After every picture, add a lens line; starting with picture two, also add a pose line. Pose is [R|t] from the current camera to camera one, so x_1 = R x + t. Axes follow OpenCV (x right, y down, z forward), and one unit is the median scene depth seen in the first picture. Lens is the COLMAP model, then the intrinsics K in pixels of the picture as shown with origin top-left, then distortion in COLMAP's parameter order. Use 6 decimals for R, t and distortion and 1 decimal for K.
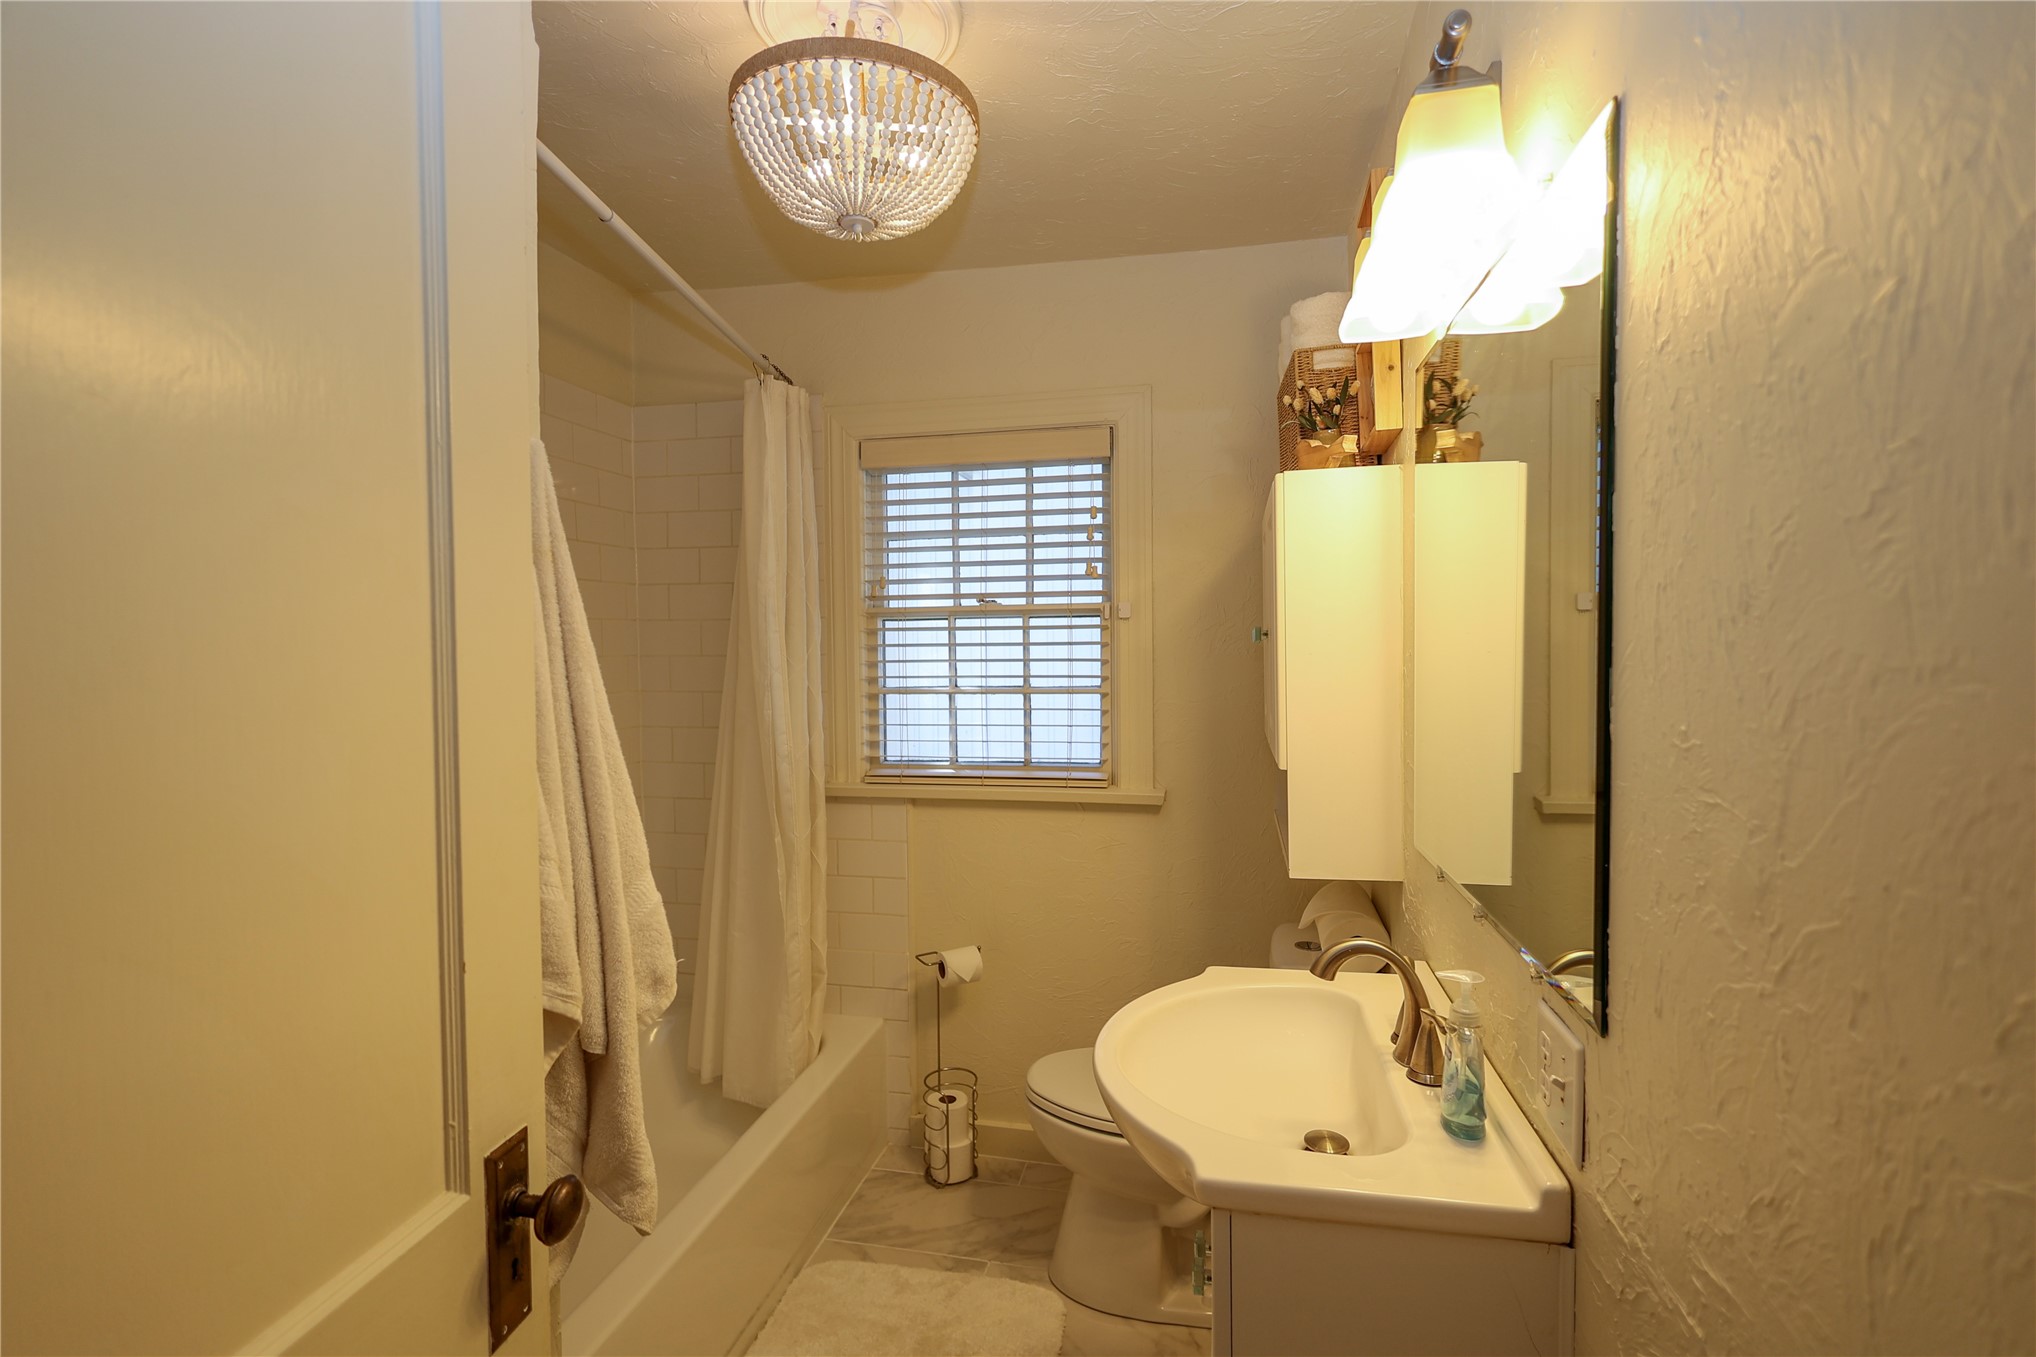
lens RADIAL K [[940.3, 0, 1020.7], [0, 940.3, 676.1], [0, 0, 1]] dist [-0.003185, 0.001345]
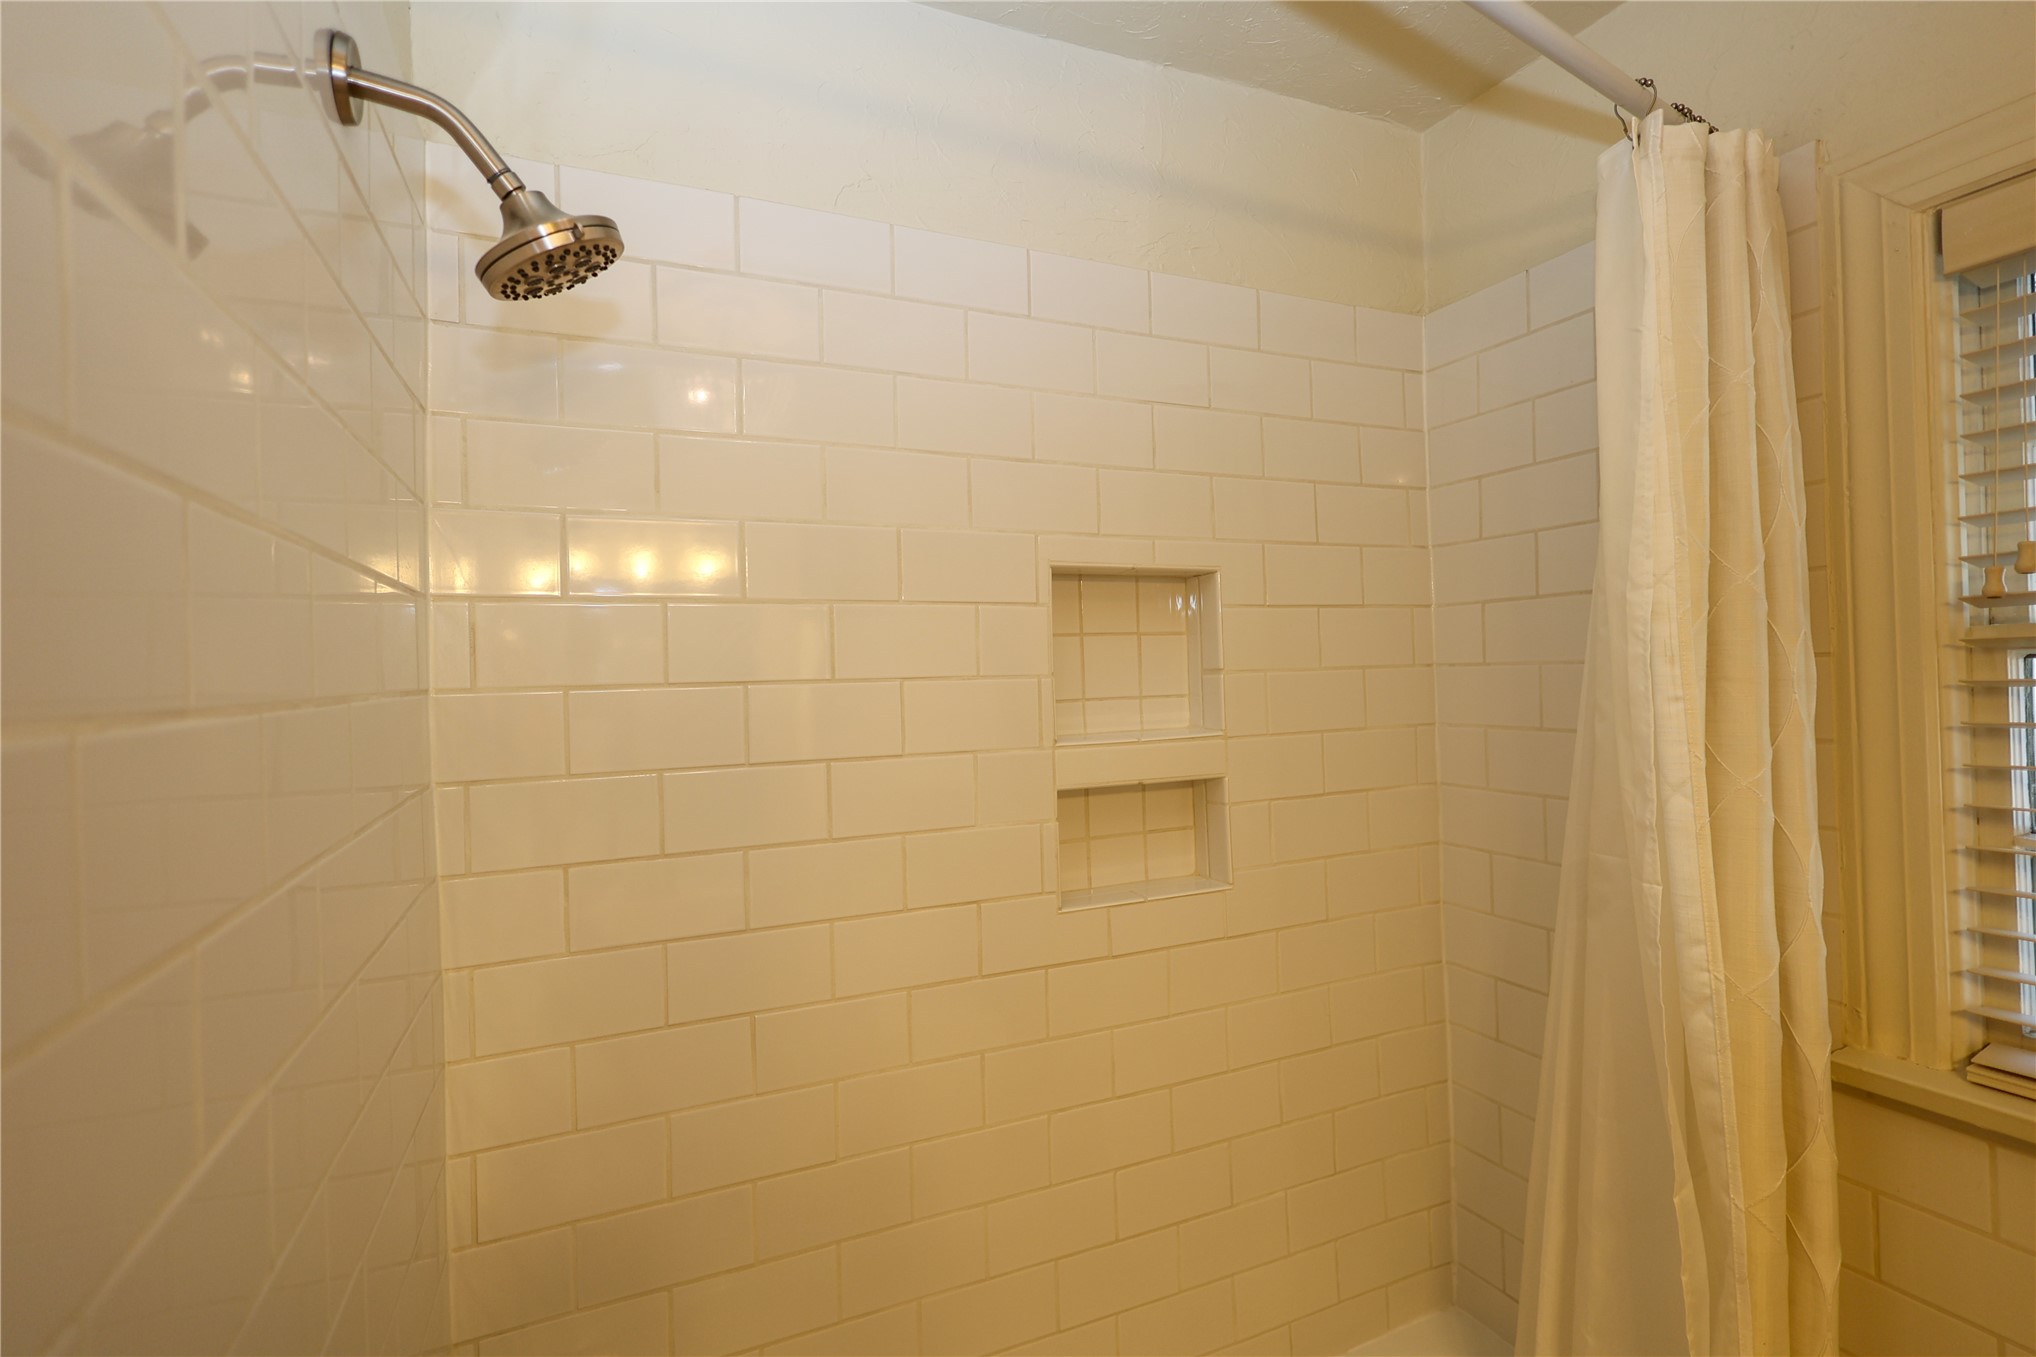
lens RADIAL K [[940.3, 0, 1015.1], [0, 940.3, 672.9], [0, 0, 1]] dist [-0.003185, 0.001345]
pose [[0.588296, -0.012404, -0.808551, -0.082601], [0.004309, 0.999916, -0.012205, -0.050998], [0.808634, 0.003696, 0.588300, 0.459324]]
